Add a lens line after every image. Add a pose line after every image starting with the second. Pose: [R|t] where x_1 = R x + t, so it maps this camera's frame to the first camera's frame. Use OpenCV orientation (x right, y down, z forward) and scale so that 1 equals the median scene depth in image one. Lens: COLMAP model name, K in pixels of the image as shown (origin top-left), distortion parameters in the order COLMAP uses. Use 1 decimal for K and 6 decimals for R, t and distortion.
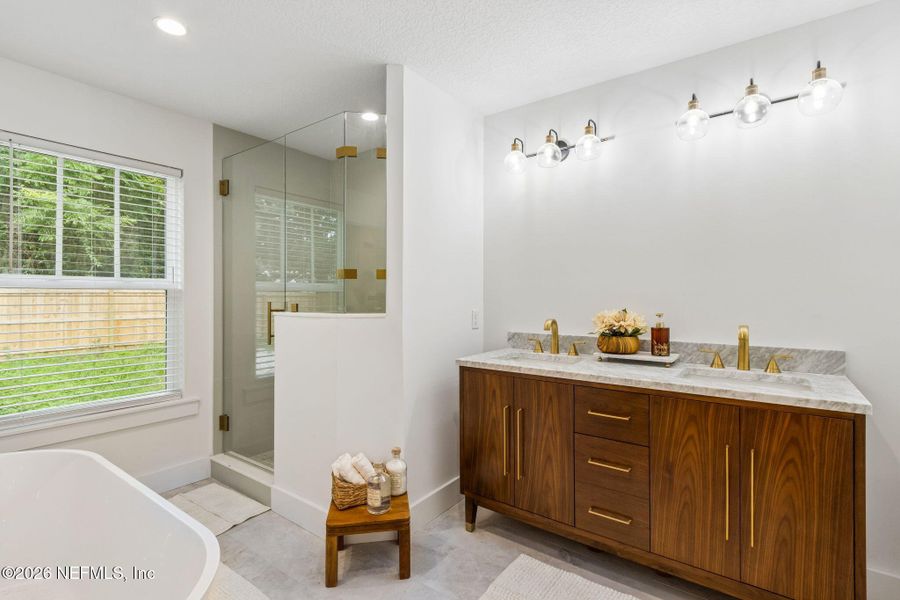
lens RADIAL K [[428.3, 0, 451.2], [0, 428.3, 296.2], [0, 0, 1]] dist [0.006495, -0.001051]
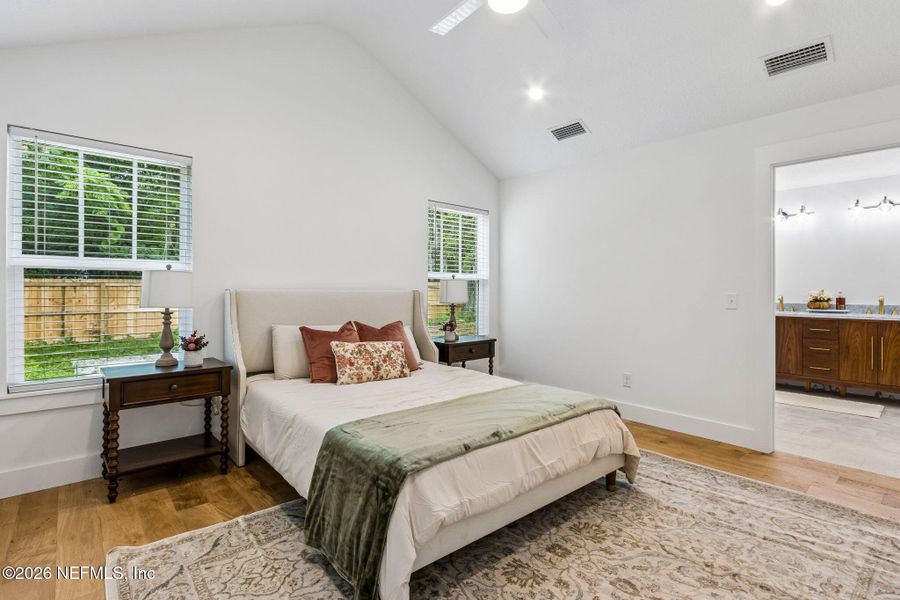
lens RADIAL K [[440.4, 0, 453.9], [0, 440.4, 289.6], [0, 0, 1]] dist [0.011421, -0.001639]
pose [[0.979093, 0.001414, -0.203409, -1.110243], [-0.000651, 0.999992, 0.003821, 0.019260], [0.203413, -0.003609, 0.979086, -1.842307]]
